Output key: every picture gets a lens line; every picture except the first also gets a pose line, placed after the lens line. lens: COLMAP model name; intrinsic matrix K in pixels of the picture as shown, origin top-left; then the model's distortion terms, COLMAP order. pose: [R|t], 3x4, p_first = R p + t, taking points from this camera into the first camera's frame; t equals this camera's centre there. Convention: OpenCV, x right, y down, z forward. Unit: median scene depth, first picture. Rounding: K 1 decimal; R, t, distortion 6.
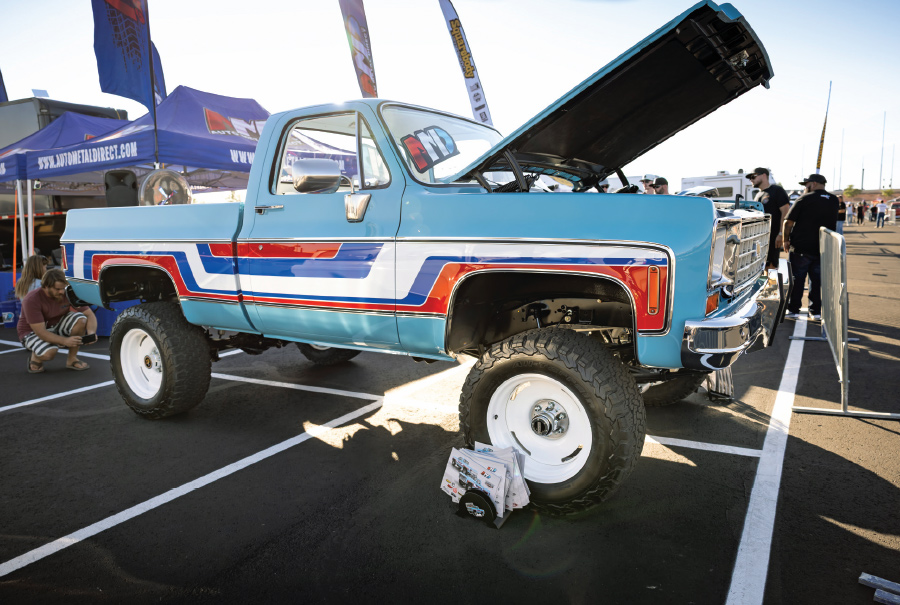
lens RADIAL K [[664.9, 0, 448.6], [0, 664.9, 301.7], [0, 0, 1]] dist [-0.011143, -0.006294]
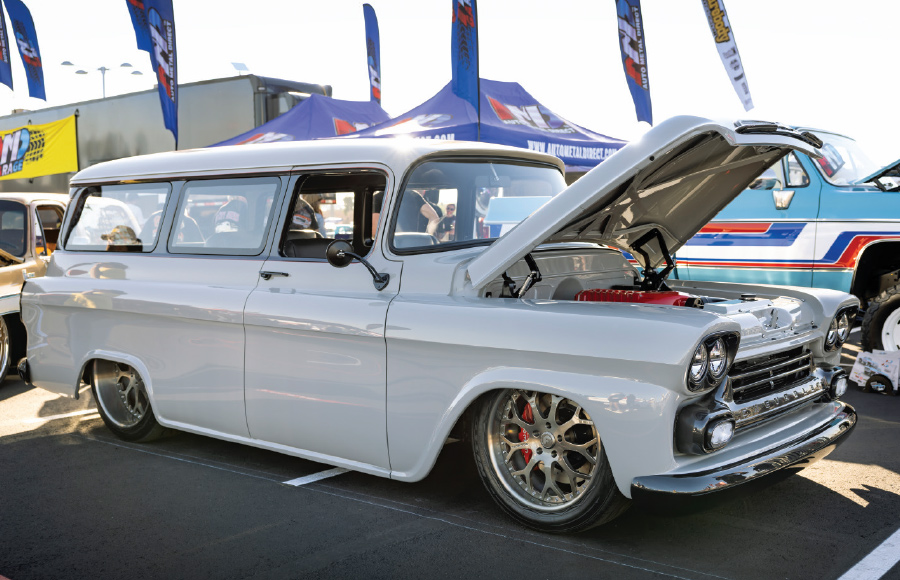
lens RADIAL K [[1005.9, 0, 450.9], [0, 1005.9, 290.3], [0, 0, 1]] dist [-0.006275, 0.000000]
pose [[0.987407, 0.029088, -0.155503, -0.541154], [-0.037015, 0.998146, -0.048324, 0.208621], [0.153809, 0.053471, 0.986653, -1.401263]]
